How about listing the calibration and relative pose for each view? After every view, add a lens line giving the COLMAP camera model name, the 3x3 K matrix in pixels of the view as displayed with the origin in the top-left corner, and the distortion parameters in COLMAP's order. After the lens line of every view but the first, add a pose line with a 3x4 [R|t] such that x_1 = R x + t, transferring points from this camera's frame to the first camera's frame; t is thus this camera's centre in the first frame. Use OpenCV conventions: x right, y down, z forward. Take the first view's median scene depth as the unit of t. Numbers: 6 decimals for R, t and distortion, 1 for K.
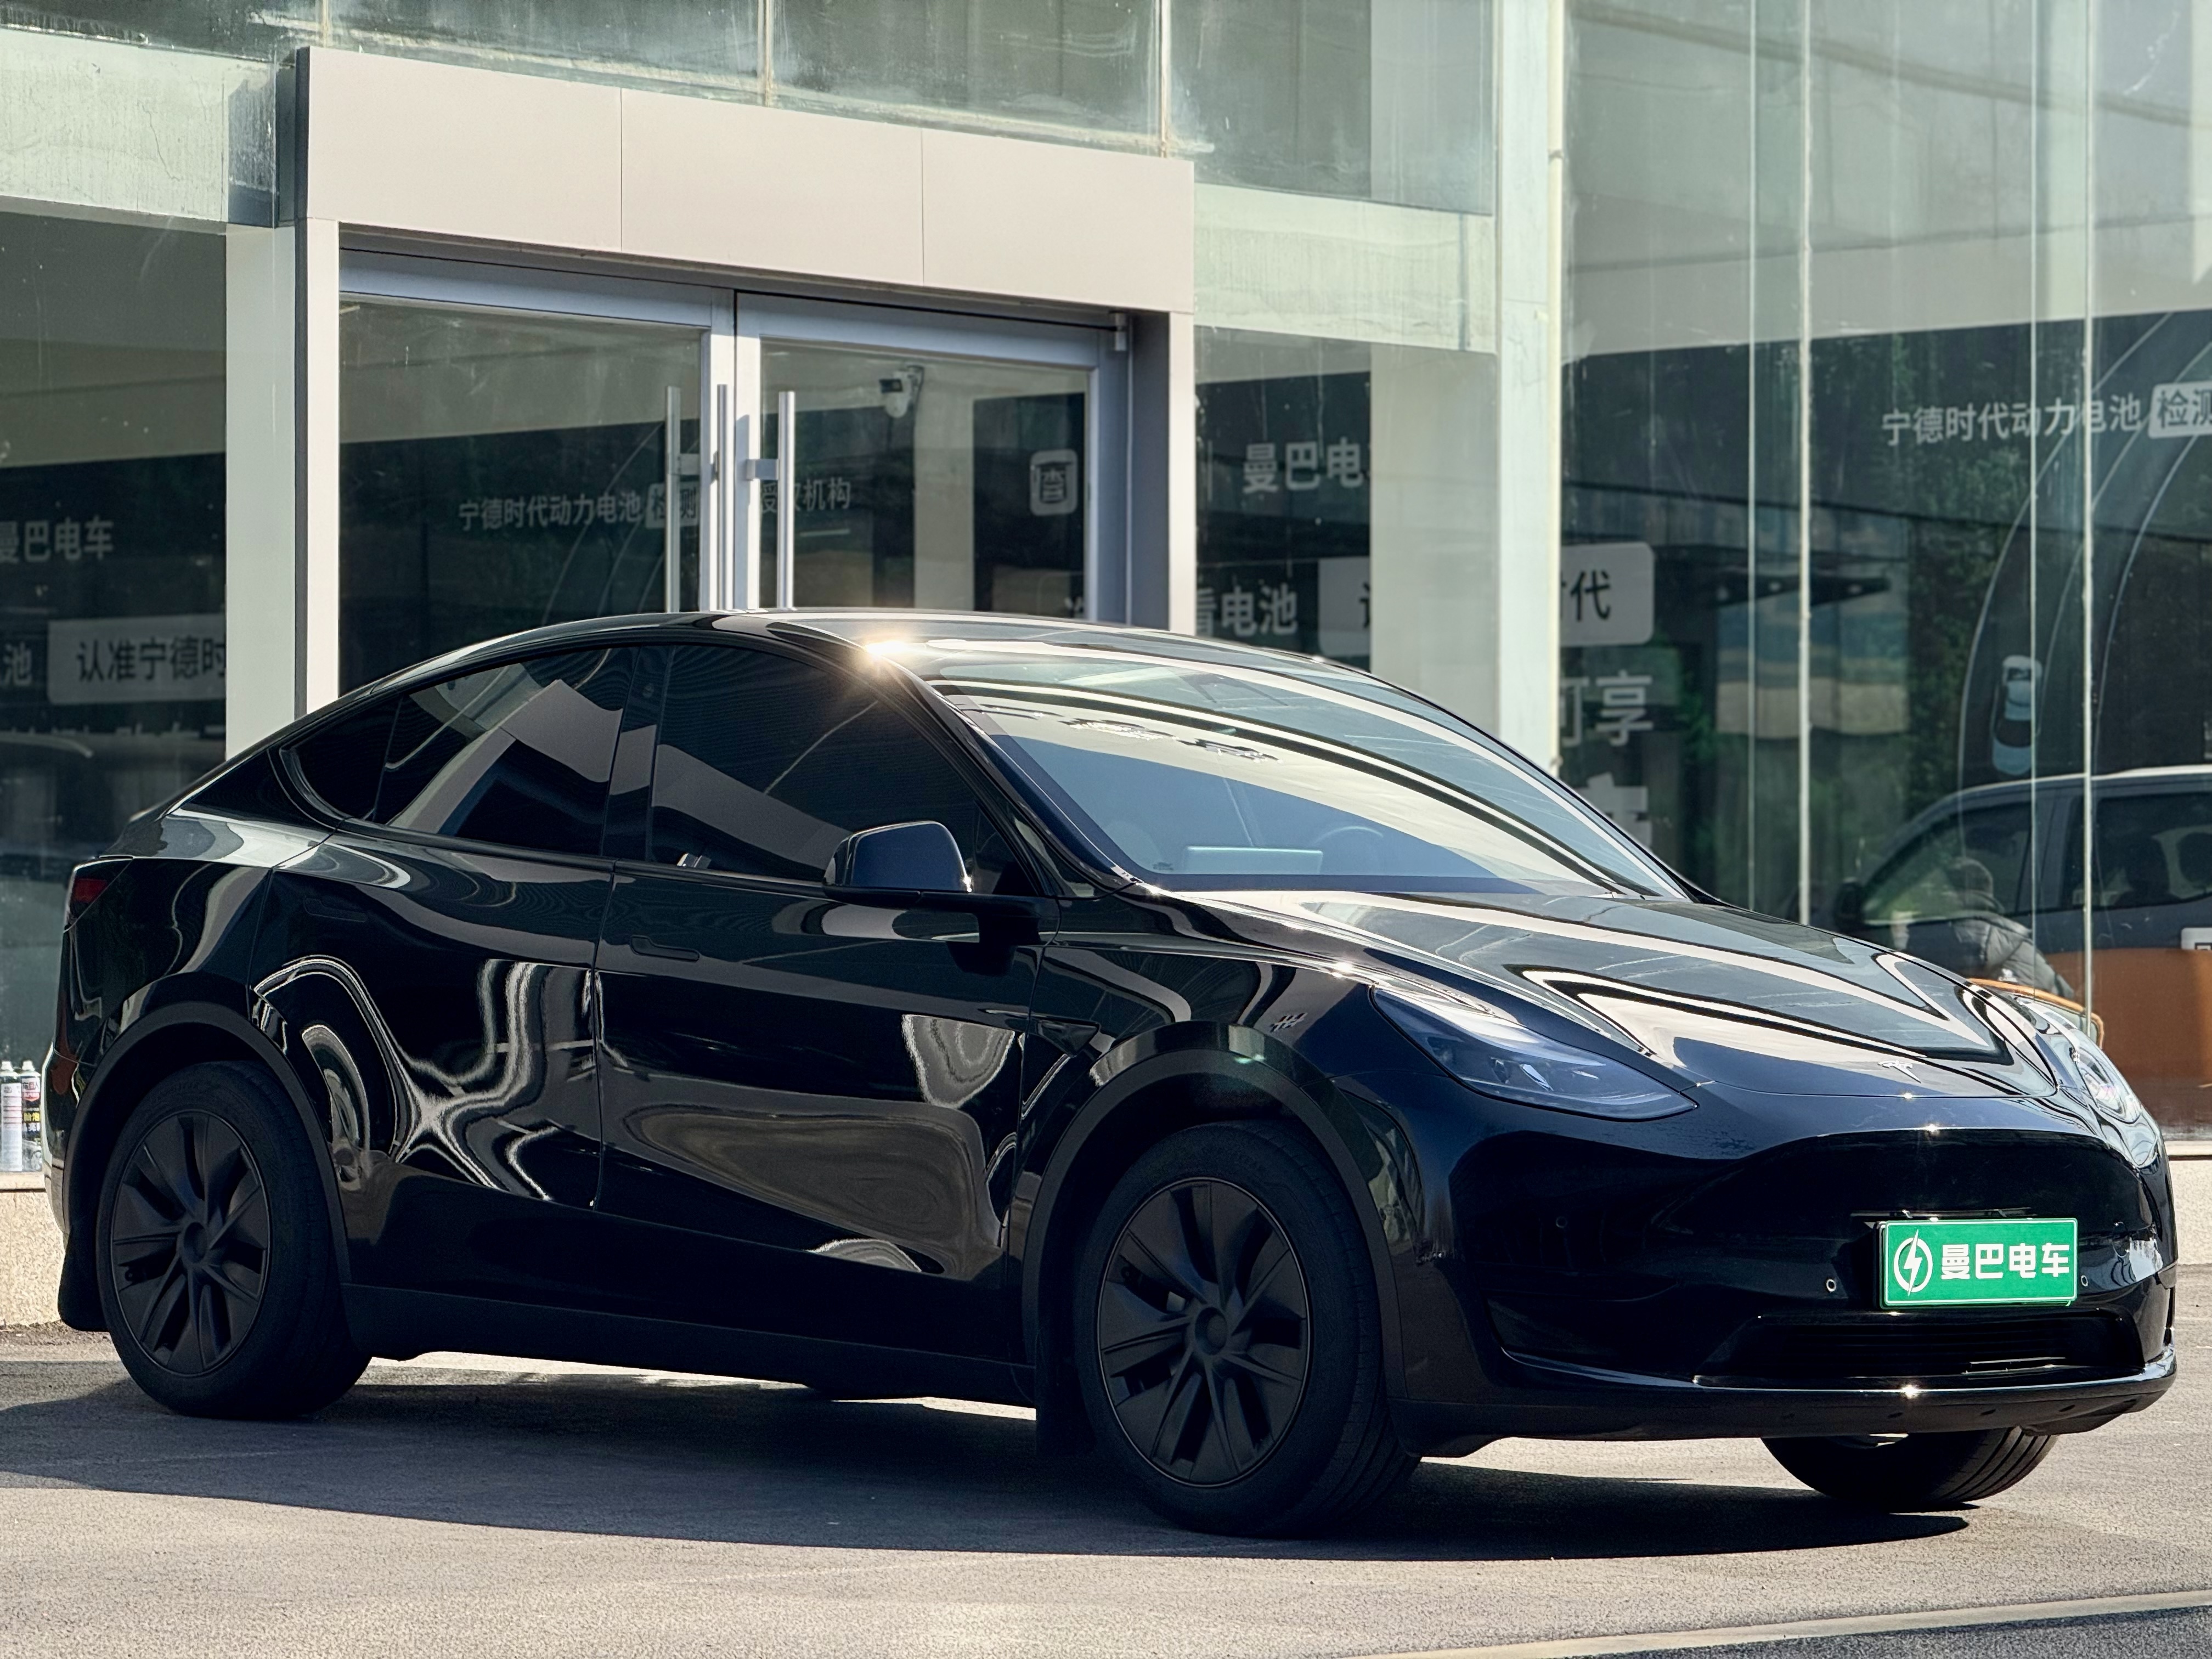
lens RADIAL K [[7798.4, 0, 1094.1], [0, 7798.4, 831.2], [0, 0, 1]] dist [0.273879, 0.000000]
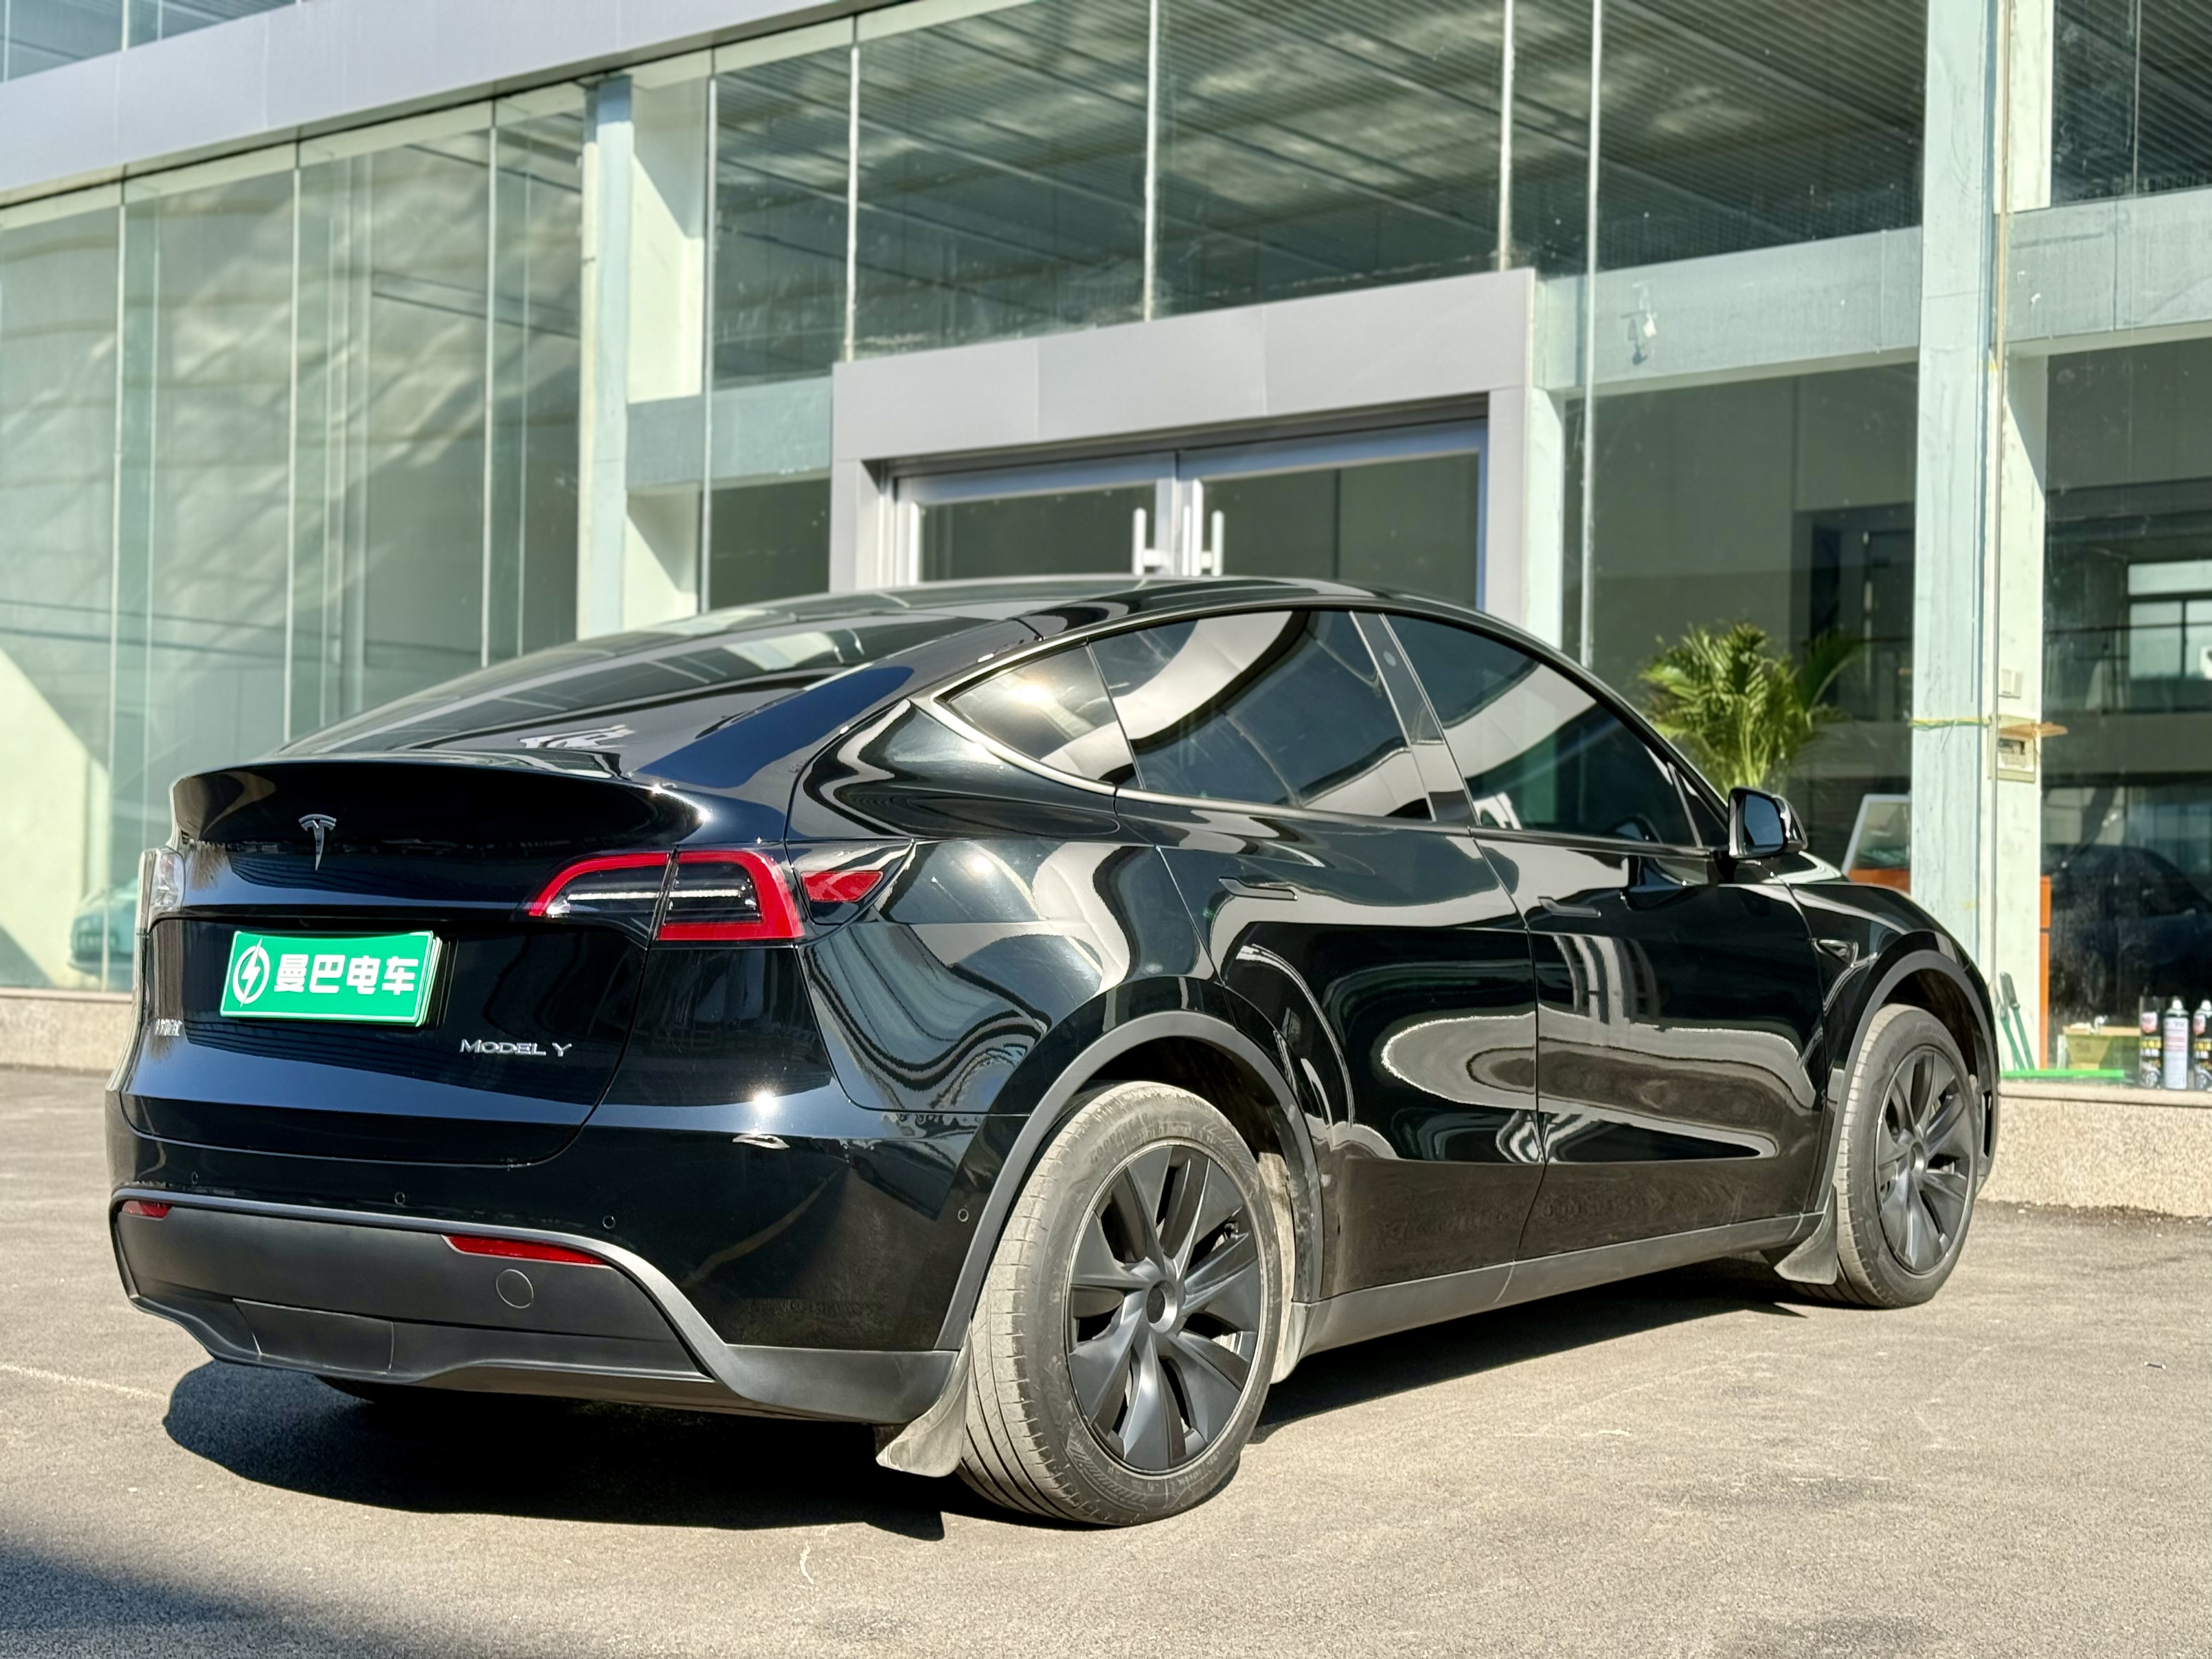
lens RADIAL K [[3089.2, 0, 1119.7], [0, 3089.2, 824.3], [0, 0, 1]] dist [0.111573, 0.000000]
pose [[0.066038, -0.033939, -0.997240, 0.324993], [0.009794, 0.999395, -0.033364, 0.014554], [0.997769, -0.007563, 0.066330, 0.725354]]
